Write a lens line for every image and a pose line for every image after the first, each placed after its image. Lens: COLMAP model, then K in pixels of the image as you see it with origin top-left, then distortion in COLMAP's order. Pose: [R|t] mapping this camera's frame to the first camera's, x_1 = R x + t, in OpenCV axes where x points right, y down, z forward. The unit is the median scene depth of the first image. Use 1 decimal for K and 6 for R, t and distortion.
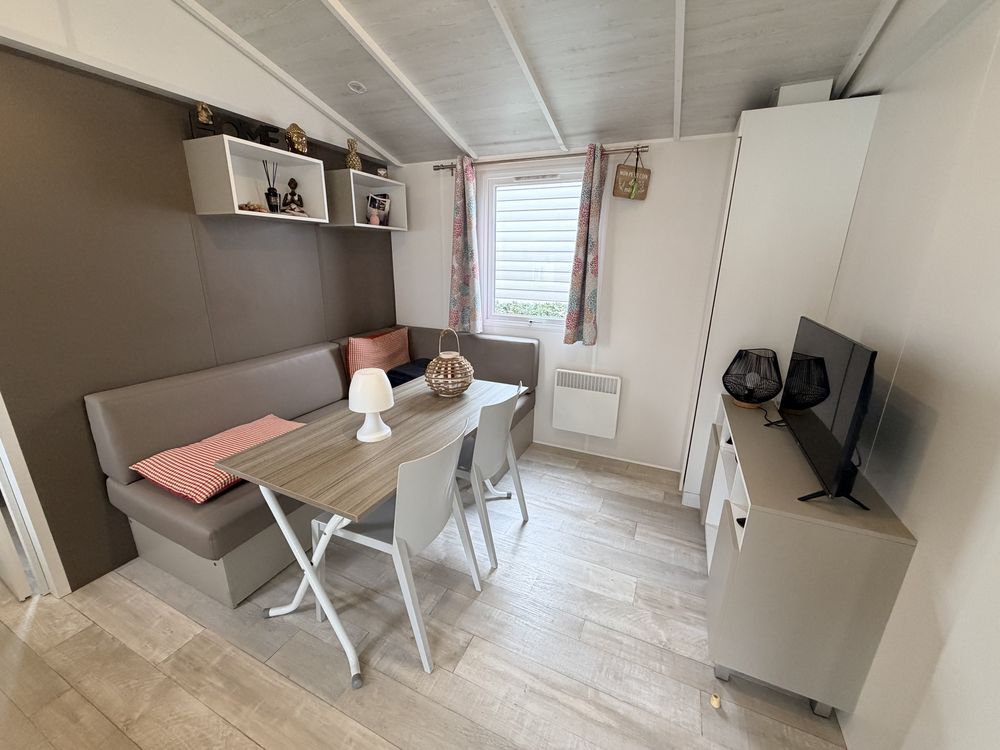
lens RADIAL K [[396.8, 0, 496.3], [0, 396.8, 375.5], [0, 0, 1]] dist [0.000775, -0.000044]
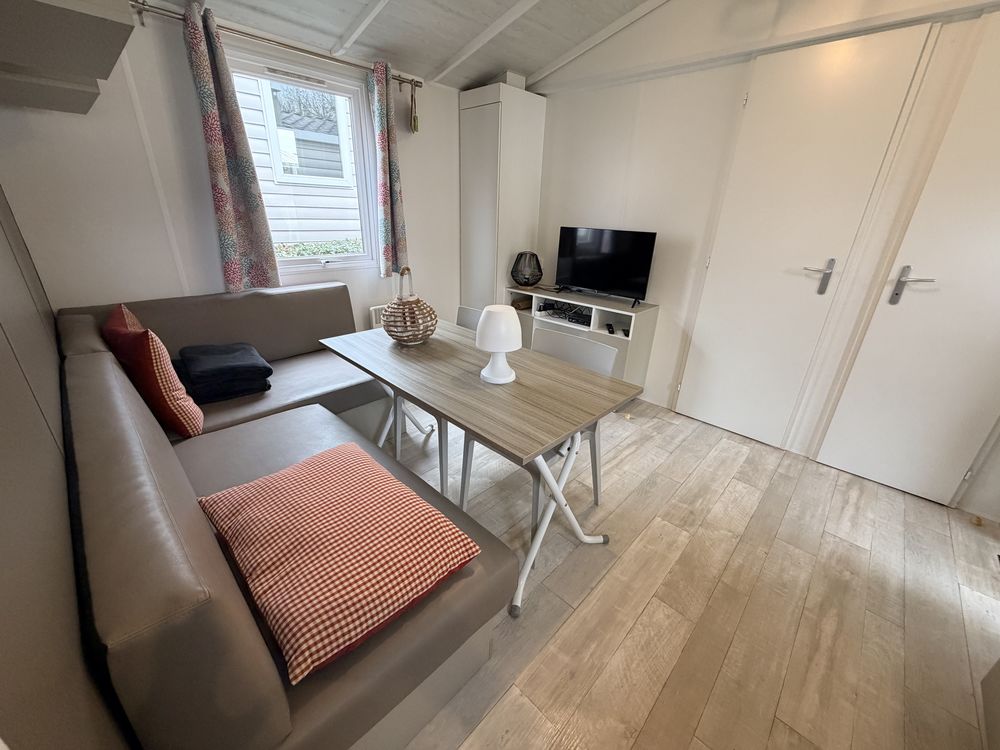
lens RADIAL K [[396.8, 0, 496.3], [0, 396.8, 375.5], [0, 0, 1]] dist [0.000775, -0.000044]
pose [[0.328884, -0.370741, 0.868554, -0.848013], [0.244461, 0.921791, 0.300898, -0.105071], [-0.912181, 0.113367, 0.393794, 0.474555]]
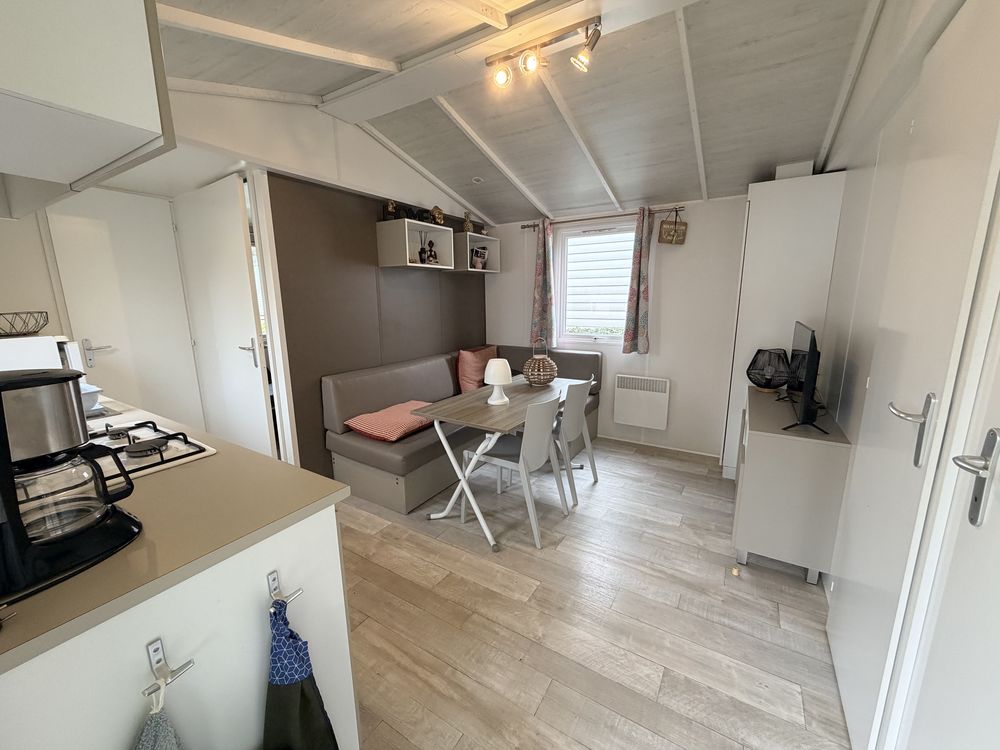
lens RADIAL K [[396.8, 0, 496.3], [0, 396.8, 375.5], [0, 0, 1]] dist [0.000775, -0.000044]
pose [[0.991886, -0.000194, -0.127132, -0.090439], [-0.011598, 0.995691, -0.092005, 0.141527], [0.126603, 0.092733, 0.987609, -0.396358]]
